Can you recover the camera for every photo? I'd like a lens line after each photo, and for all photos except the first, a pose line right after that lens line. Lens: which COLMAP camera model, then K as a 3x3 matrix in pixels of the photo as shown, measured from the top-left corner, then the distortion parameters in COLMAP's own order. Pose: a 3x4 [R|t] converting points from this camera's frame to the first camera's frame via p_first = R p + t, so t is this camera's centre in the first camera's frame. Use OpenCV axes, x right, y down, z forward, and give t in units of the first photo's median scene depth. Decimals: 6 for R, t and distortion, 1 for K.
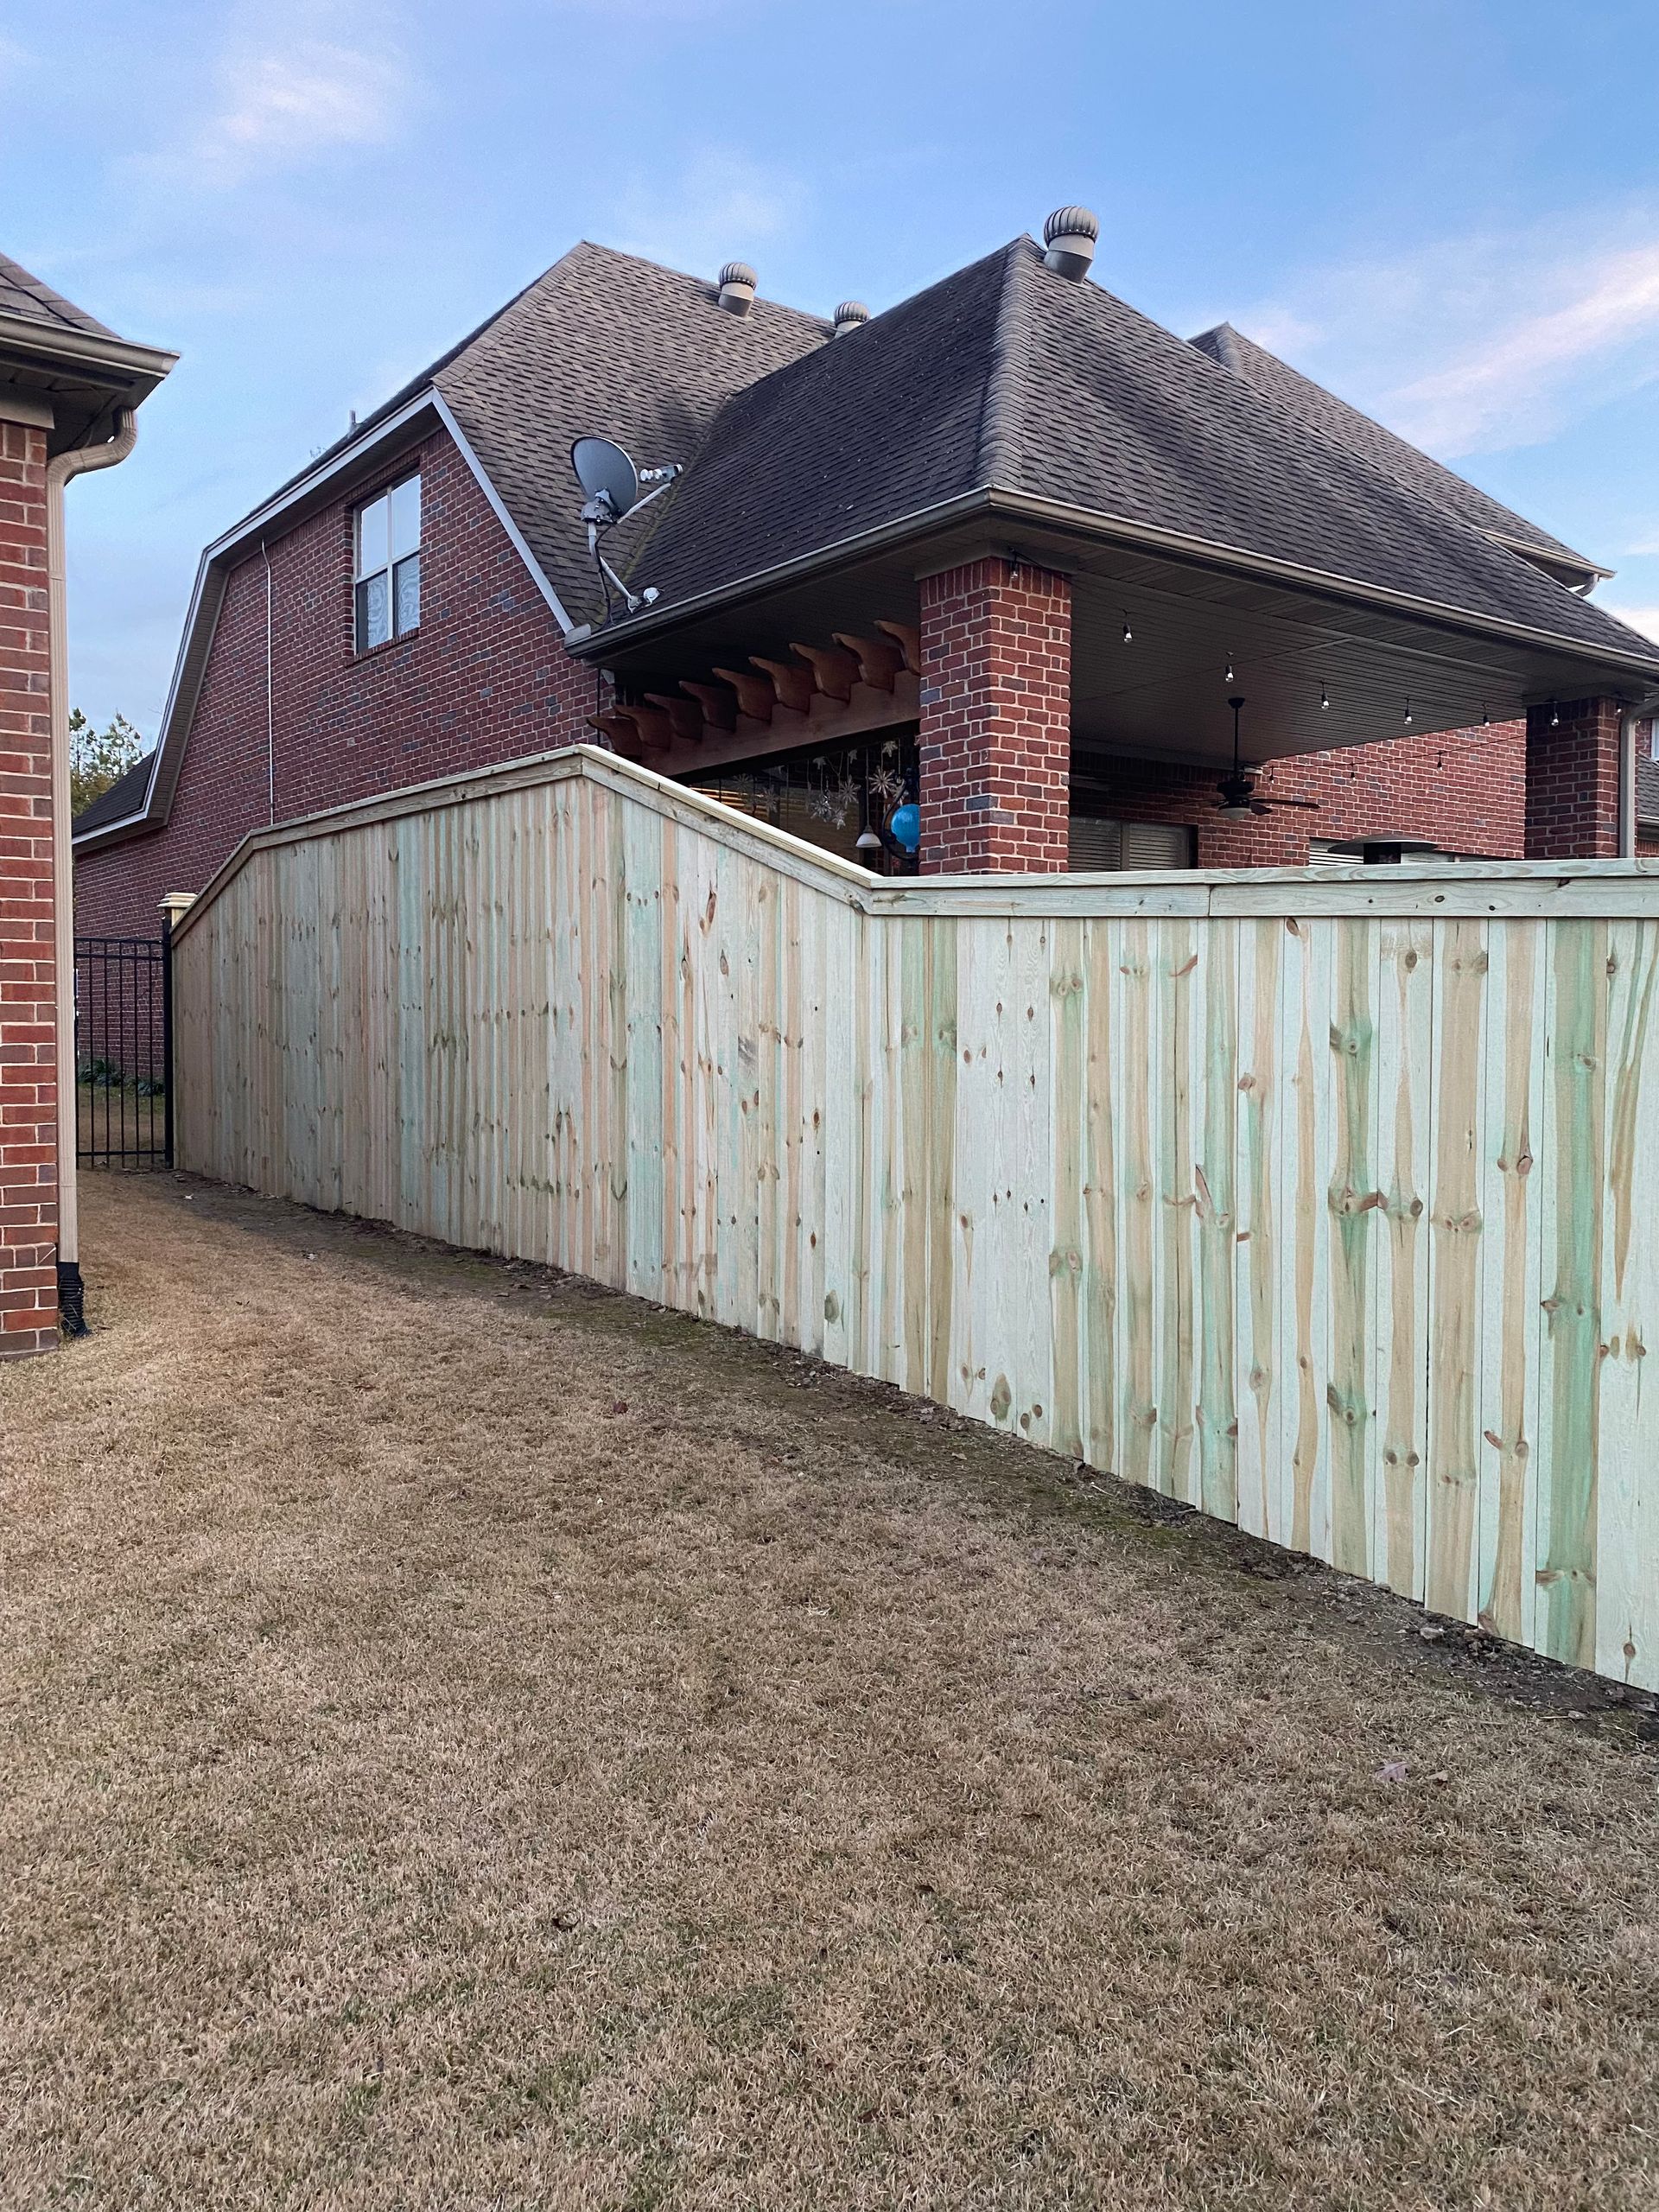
lens RADIAL K [[1655.8, 0, 829.5], [0, 1655.8, 1106.0], [0, 0, 1]] dist [0.164021, -0.493888]
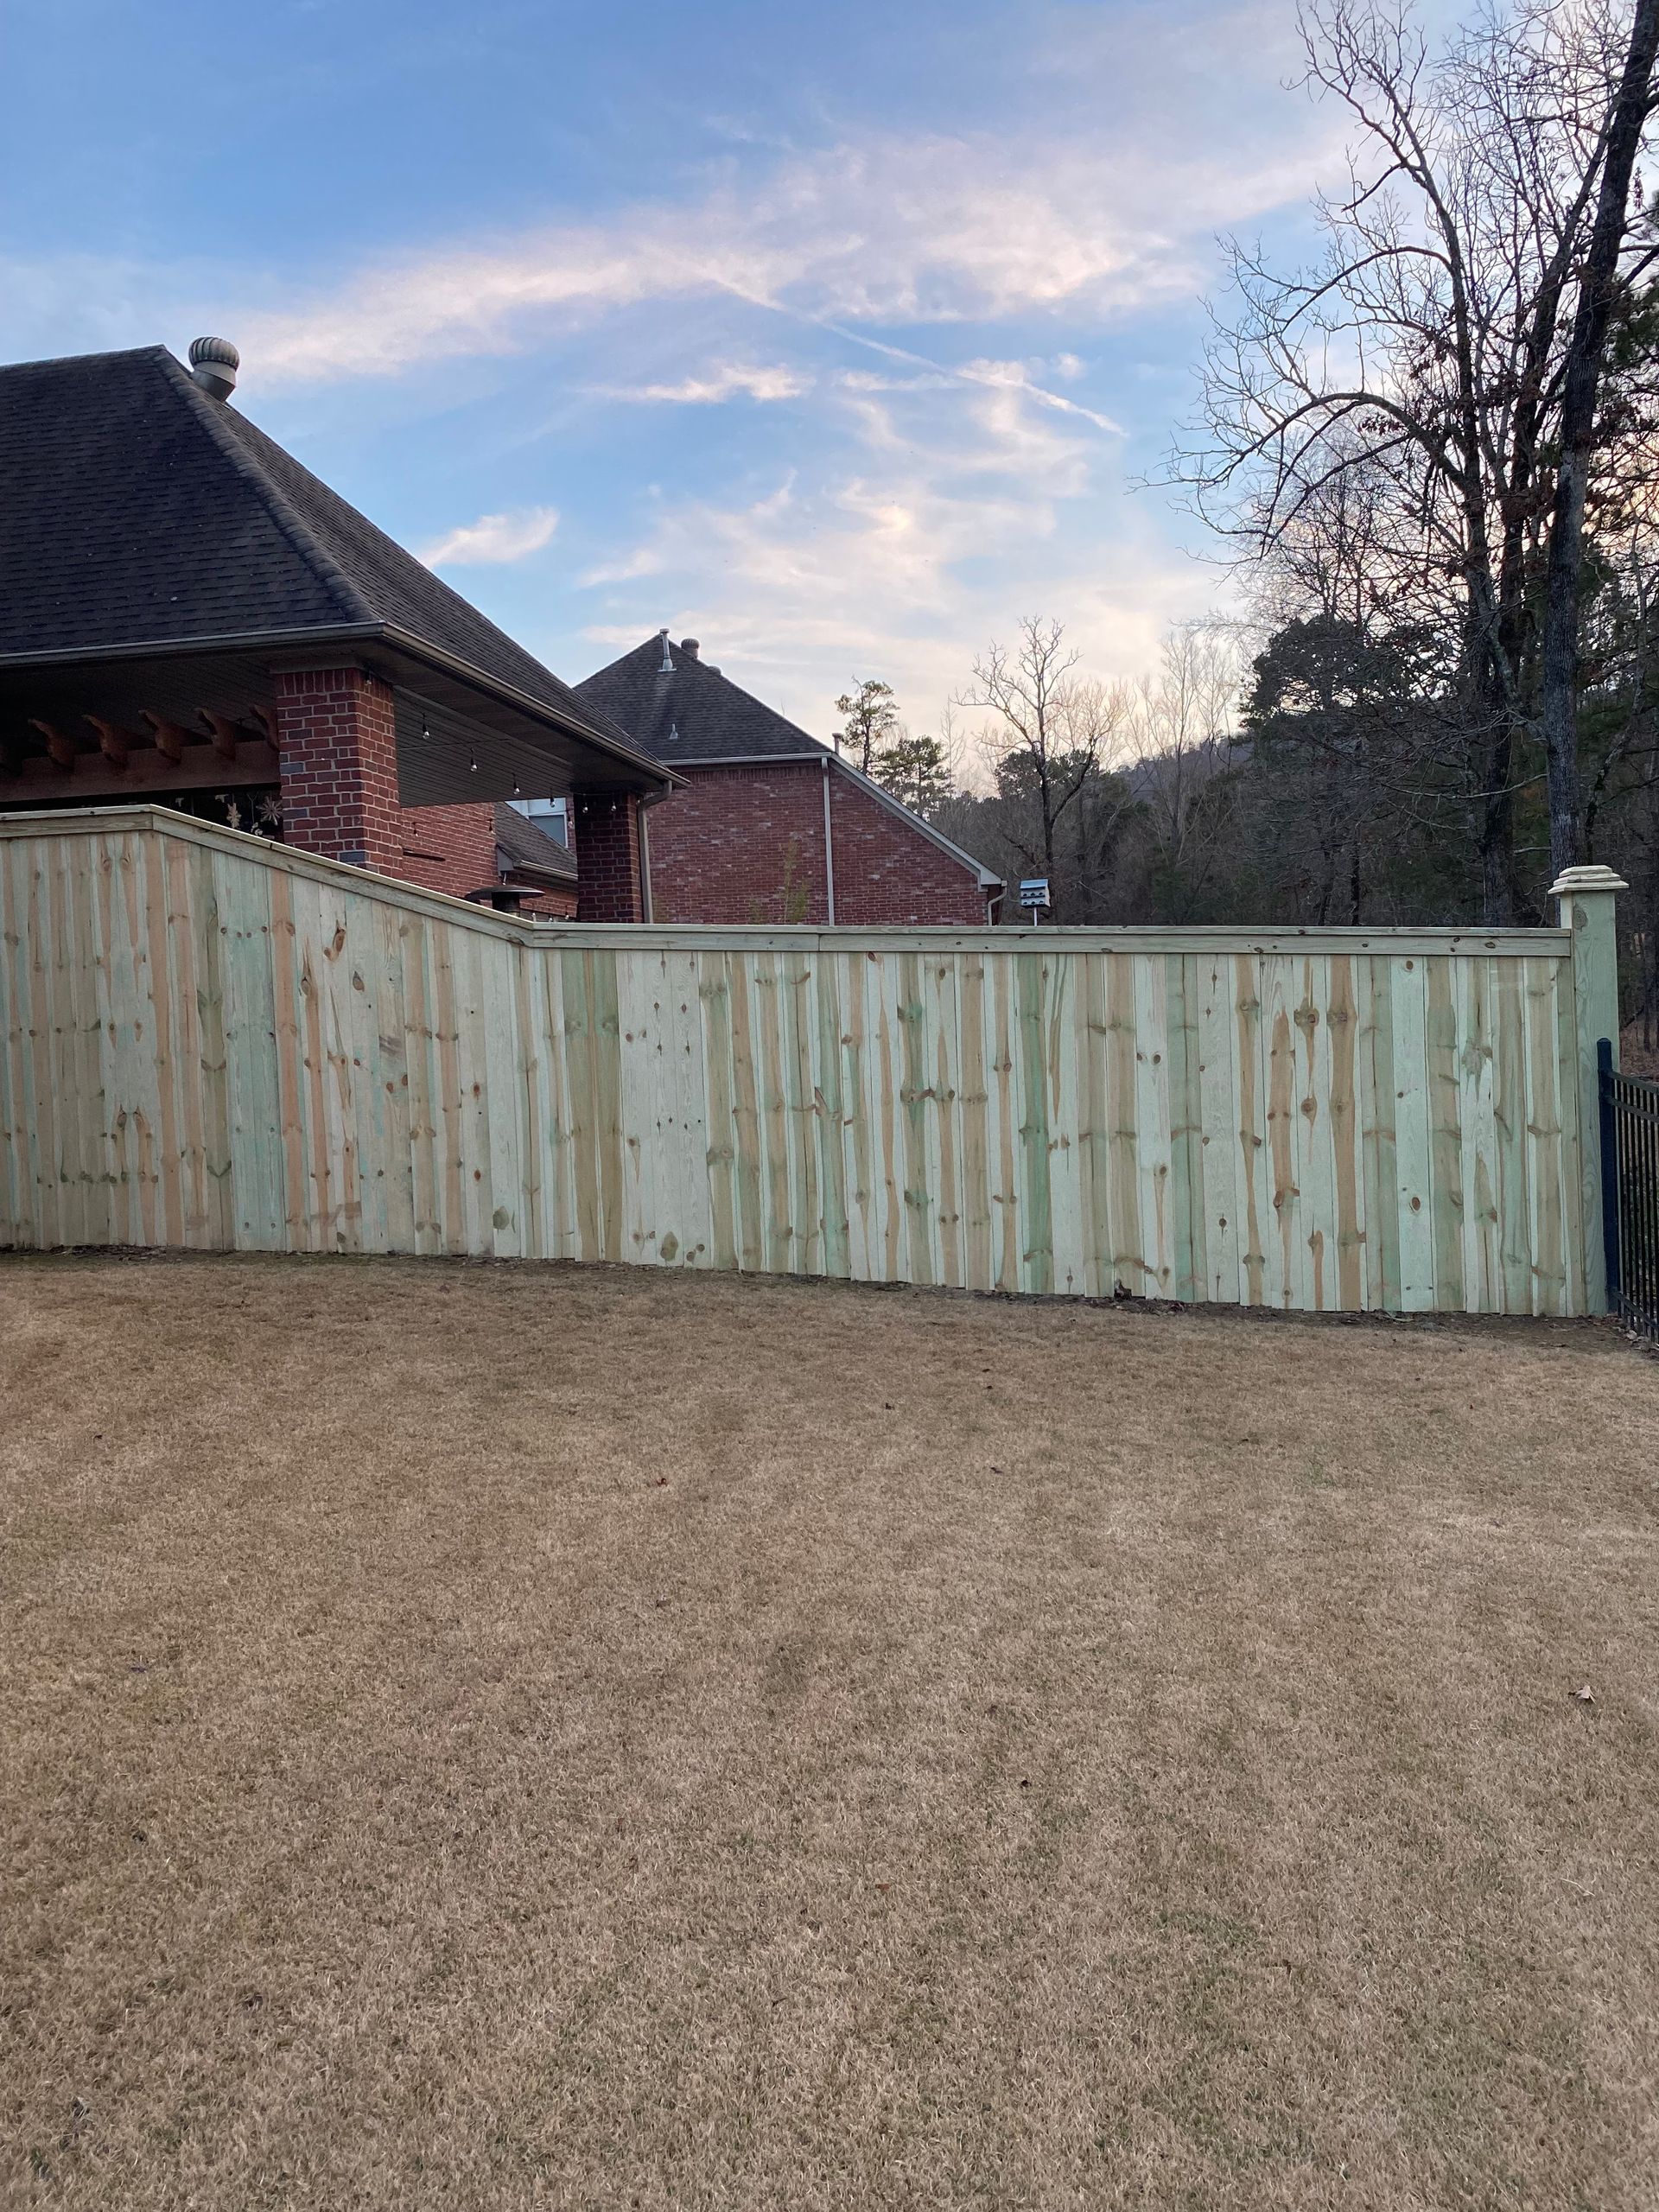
lens RADIAL K [[1655.8, 0, 829.5], [0, 1655.8, 1106.0], [0, 0, 1]] dist [0.164021, -0.493888]
pose [[0.740381, -0.062166, 0.669307, -0.852962], [0.072422, 0.997296, 0.012517, 0.029886], [-0.668275, 0.039205, 0.742881, -0.308229]]
